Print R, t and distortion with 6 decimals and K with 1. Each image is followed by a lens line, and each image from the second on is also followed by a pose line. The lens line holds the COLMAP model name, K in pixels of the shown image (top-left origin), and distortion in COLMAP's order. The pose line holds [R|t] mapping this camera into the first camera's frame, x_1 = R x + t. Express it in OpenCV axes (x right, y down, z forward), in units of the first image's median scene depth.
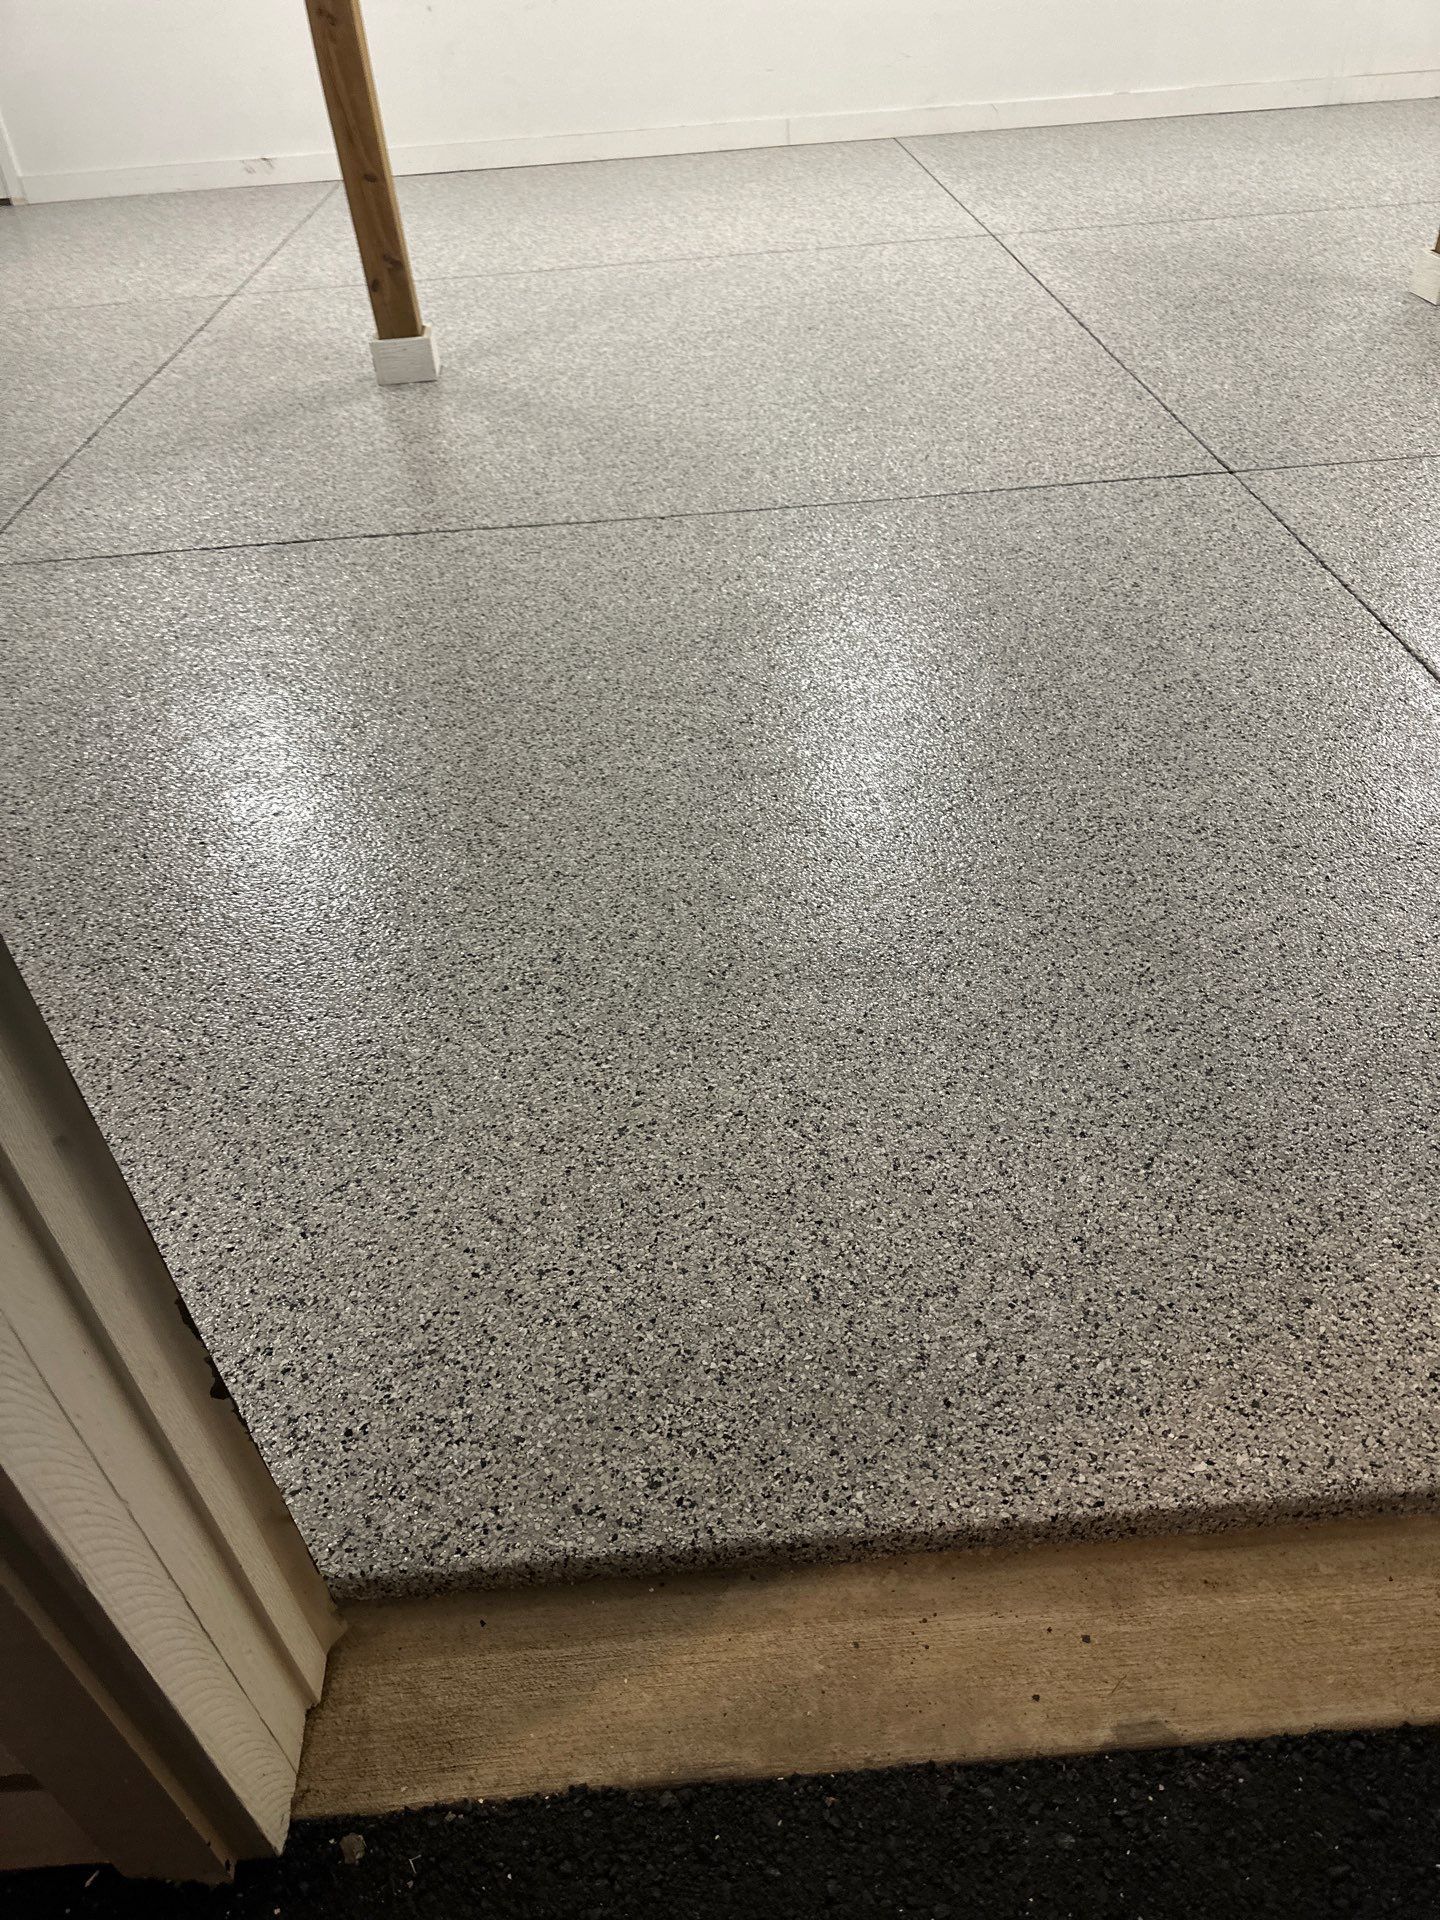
lens RADIAL K [[1423.6, 0, 720.0], [0, 1423.6, 960.0], [0, 0, 1]] dist [0.028862, -0.005080]
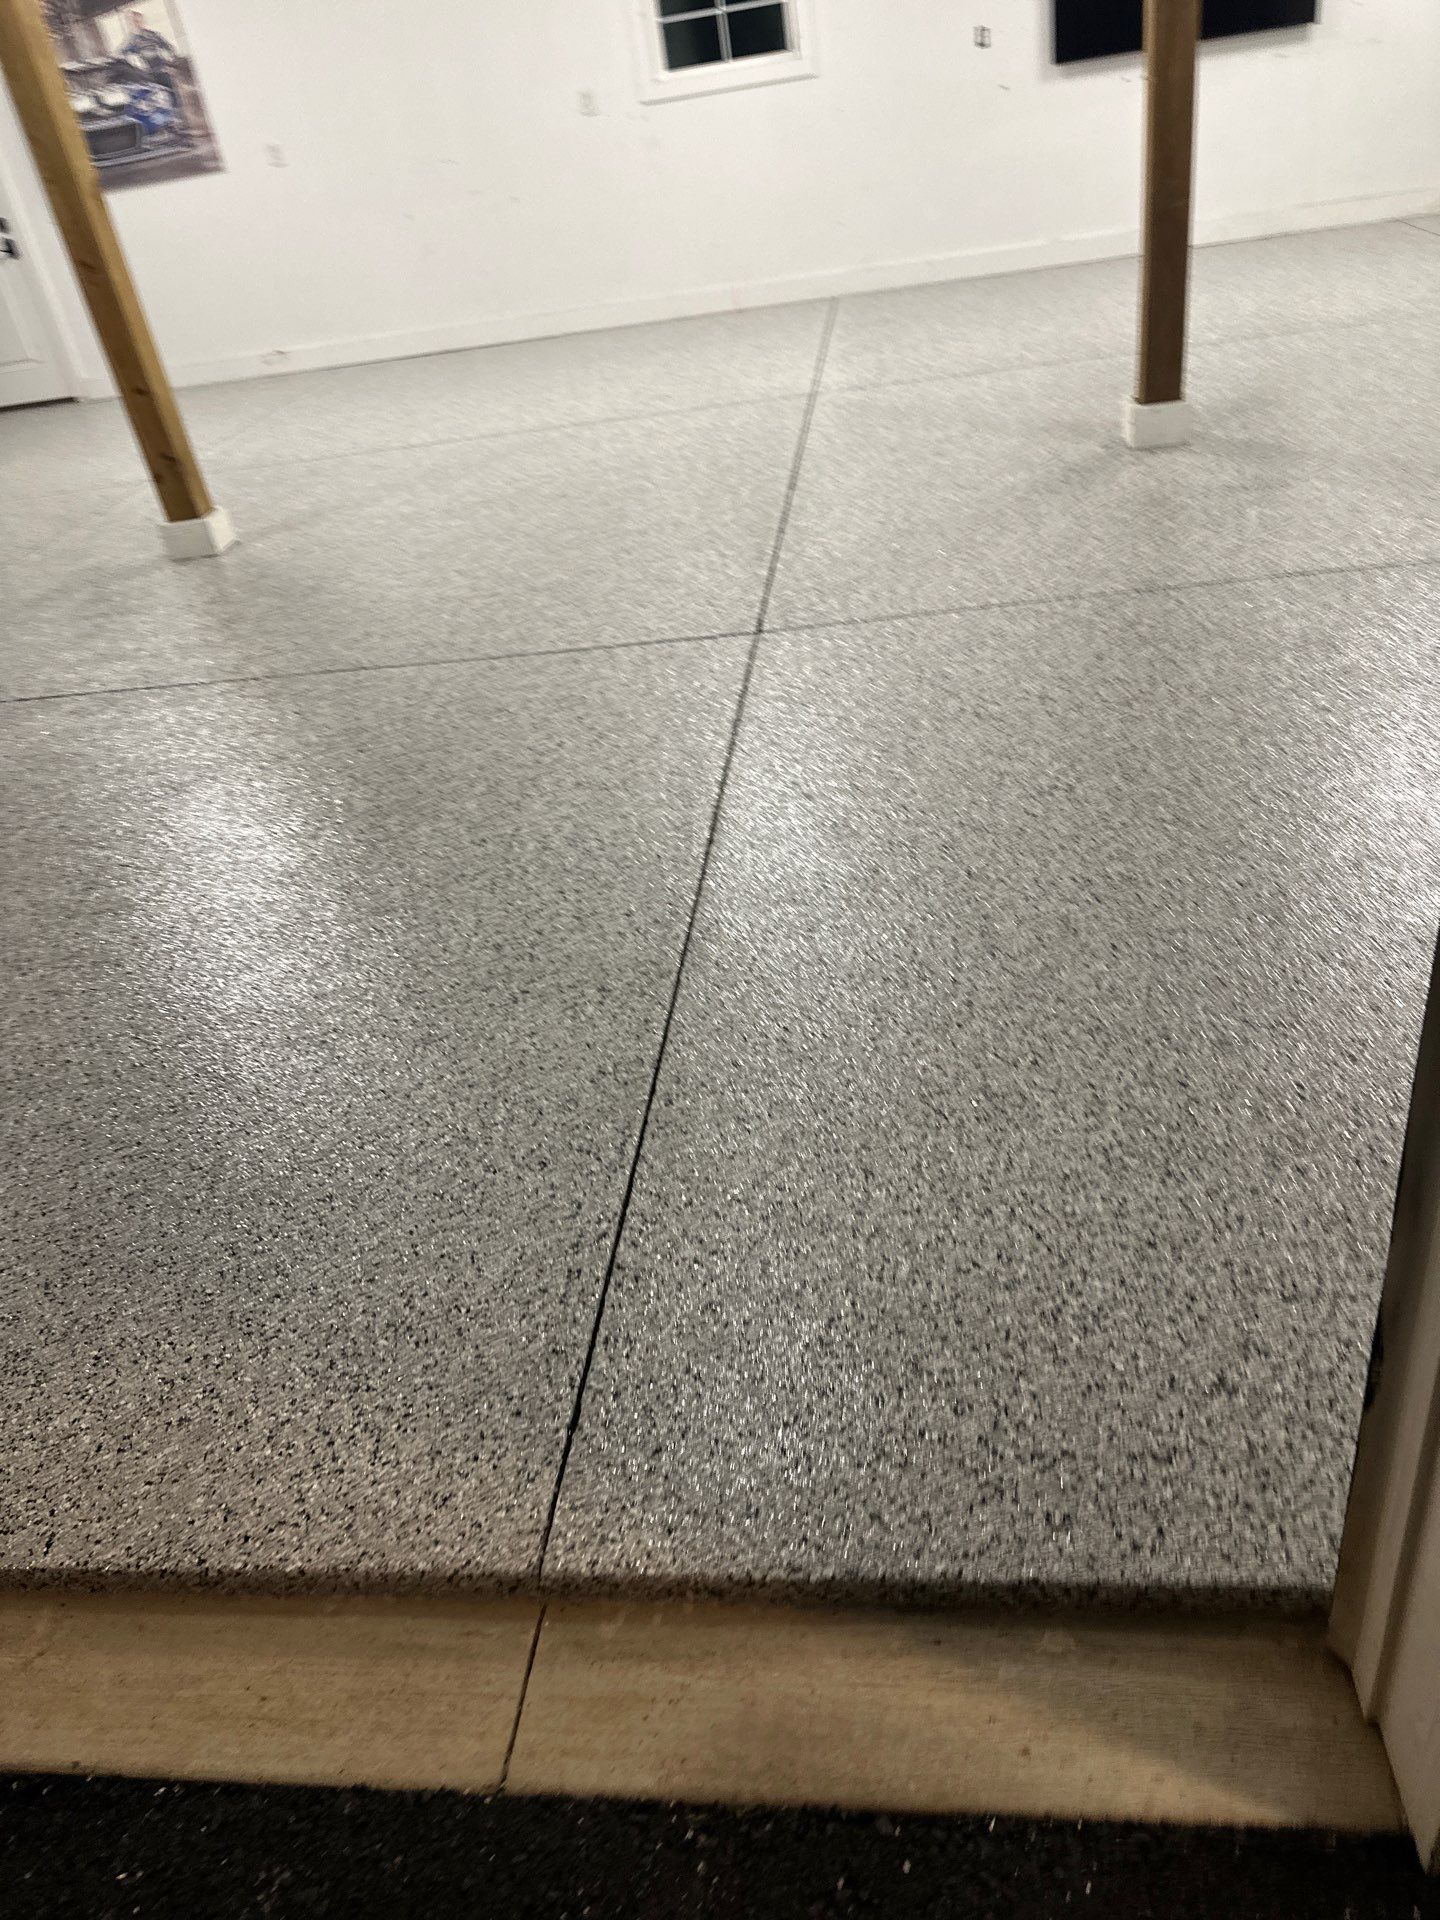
lens RADIAL K [[1313.8, 0, 720.0], [0, 1313.8, 960.0], [0, 0, 1]] dist [0.032869, -0.022868]
pose [[0.987881, 0.013082, -0.154661, 0.302132], [-0.019877, 0.998900, -0.042472, -0.023137], [0.153936, 0.045032, 0.987054, 0.000839]]
